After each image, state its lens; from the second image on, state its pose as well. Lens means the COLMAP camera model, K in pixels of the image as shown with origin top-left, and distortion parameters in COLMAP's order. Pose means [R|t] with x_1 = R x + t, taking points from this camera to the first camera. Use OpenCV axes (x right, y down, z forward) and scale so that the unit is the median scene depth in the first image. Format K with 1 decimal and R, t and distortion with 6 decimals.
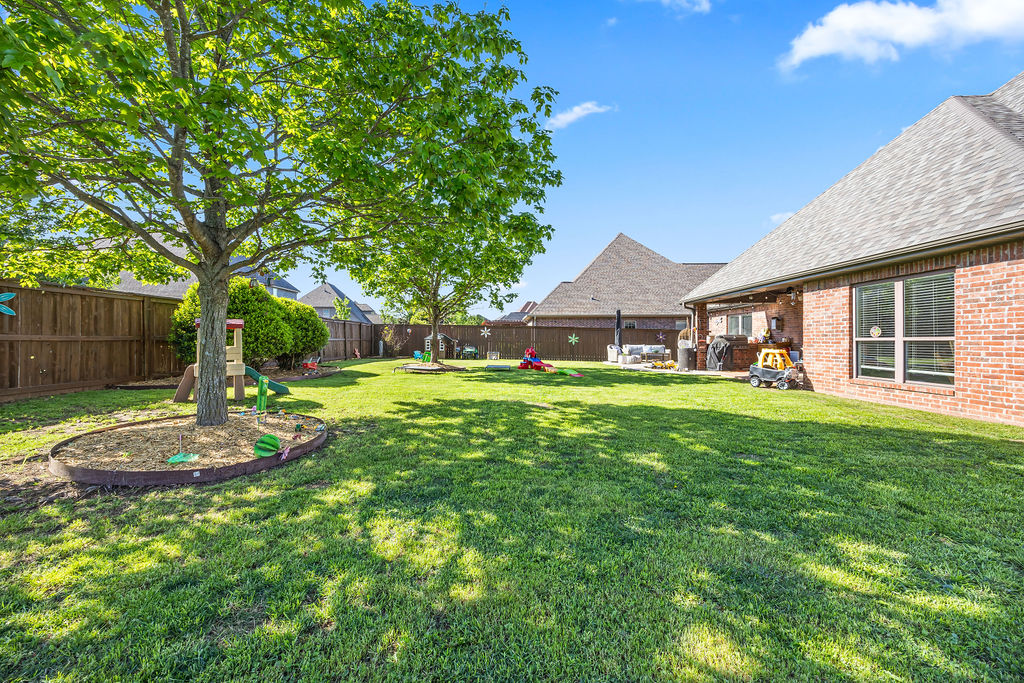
lens RADIAL K [[388.4, 0, 505.4], [0, 388.4, 340.5], [0, 0, 1]] dist [-0.001123, -0.000829]
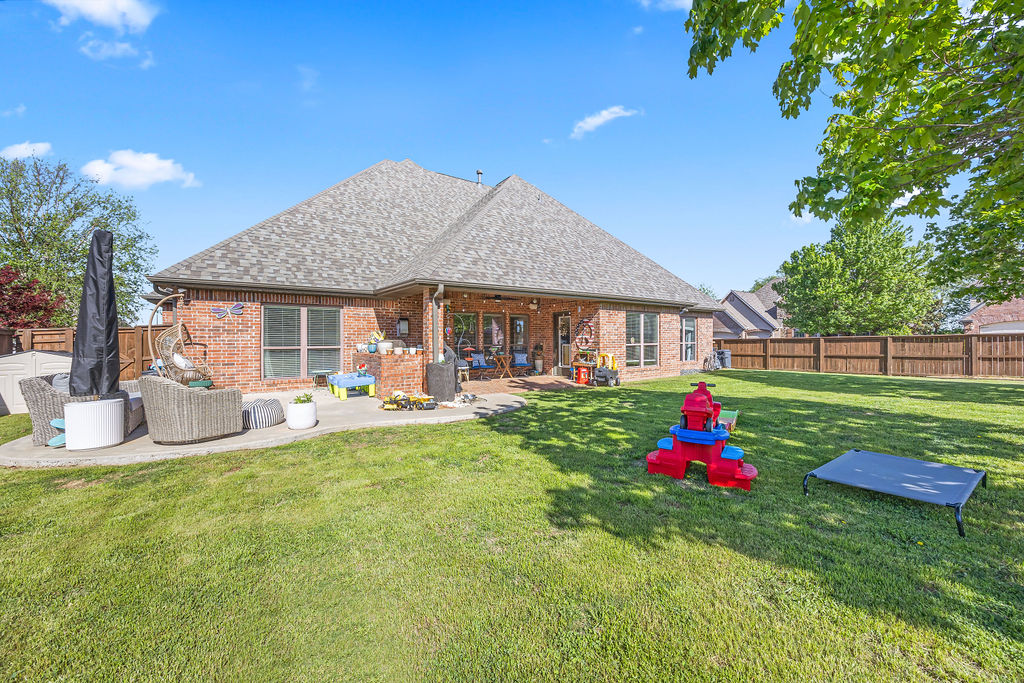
lens RADIAL K [[388.4, 0, 505.6], [0, 388.4, 338.4], [0, 0, 1]] dist [-0.001123, -0.000829]
pose [[-0.585848, 0.011233, 0.810343, -0.102083], [0.008573, 0.999934, -0.007663, -0.018672], [-0.810376, 0.002457, -0.585905, 2.051646]]
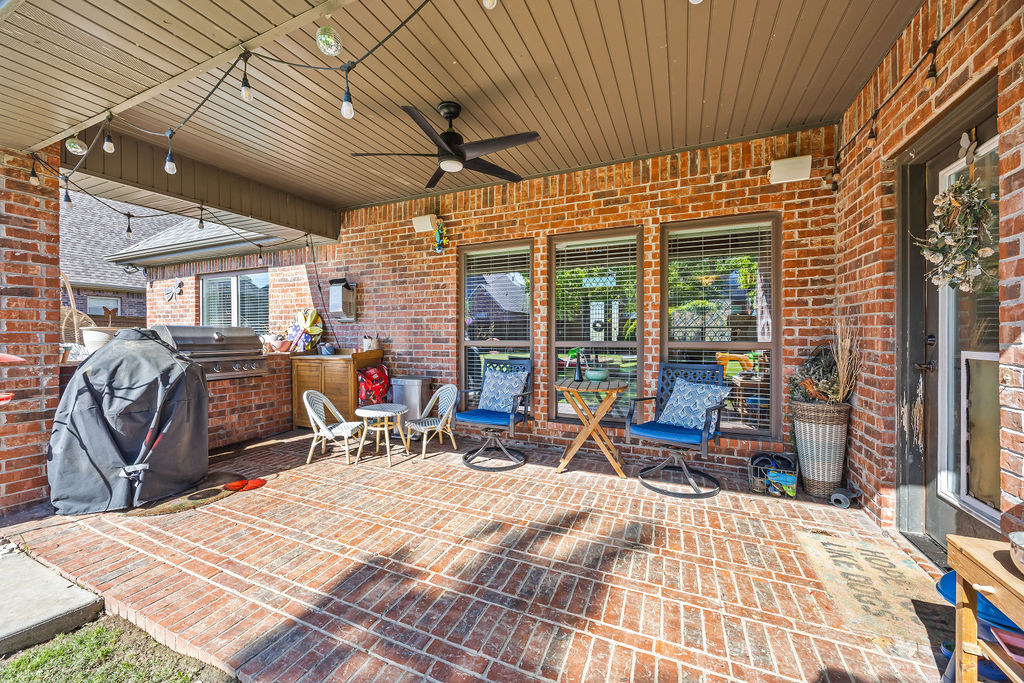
lens RADIAL K [[388.4, 0, 503.4], [0, 388.4, 337.4], [0, 0, 1]] dist [-0.001123, -0.000829]
pose [[0.399299, 0.003668, 0.916813, 0.685329], [-0.001131, 0.999993, -0.003508, -0.009788], [-0.916820, 0.000364, 0.399300, 1.147310]]
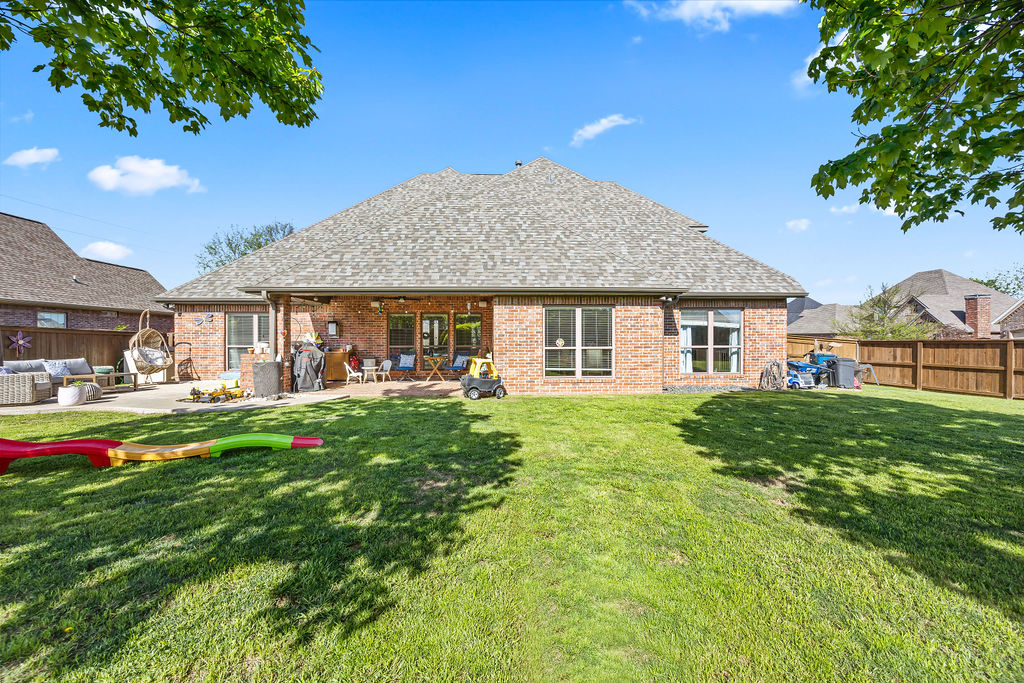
lens RADIAL K [[388.4, 0, 512.8], [0, 388.4, 337.5], [0, 0, 1]] dist [-0.001123, -0.000829]
pose [[-0.060444, 0.008943, 0.998132, -0.318928], [0.002548, 0.999958, -0.008805, -0.023328], [-0.998168, 0.002011, -0.060464, 1.029941]]
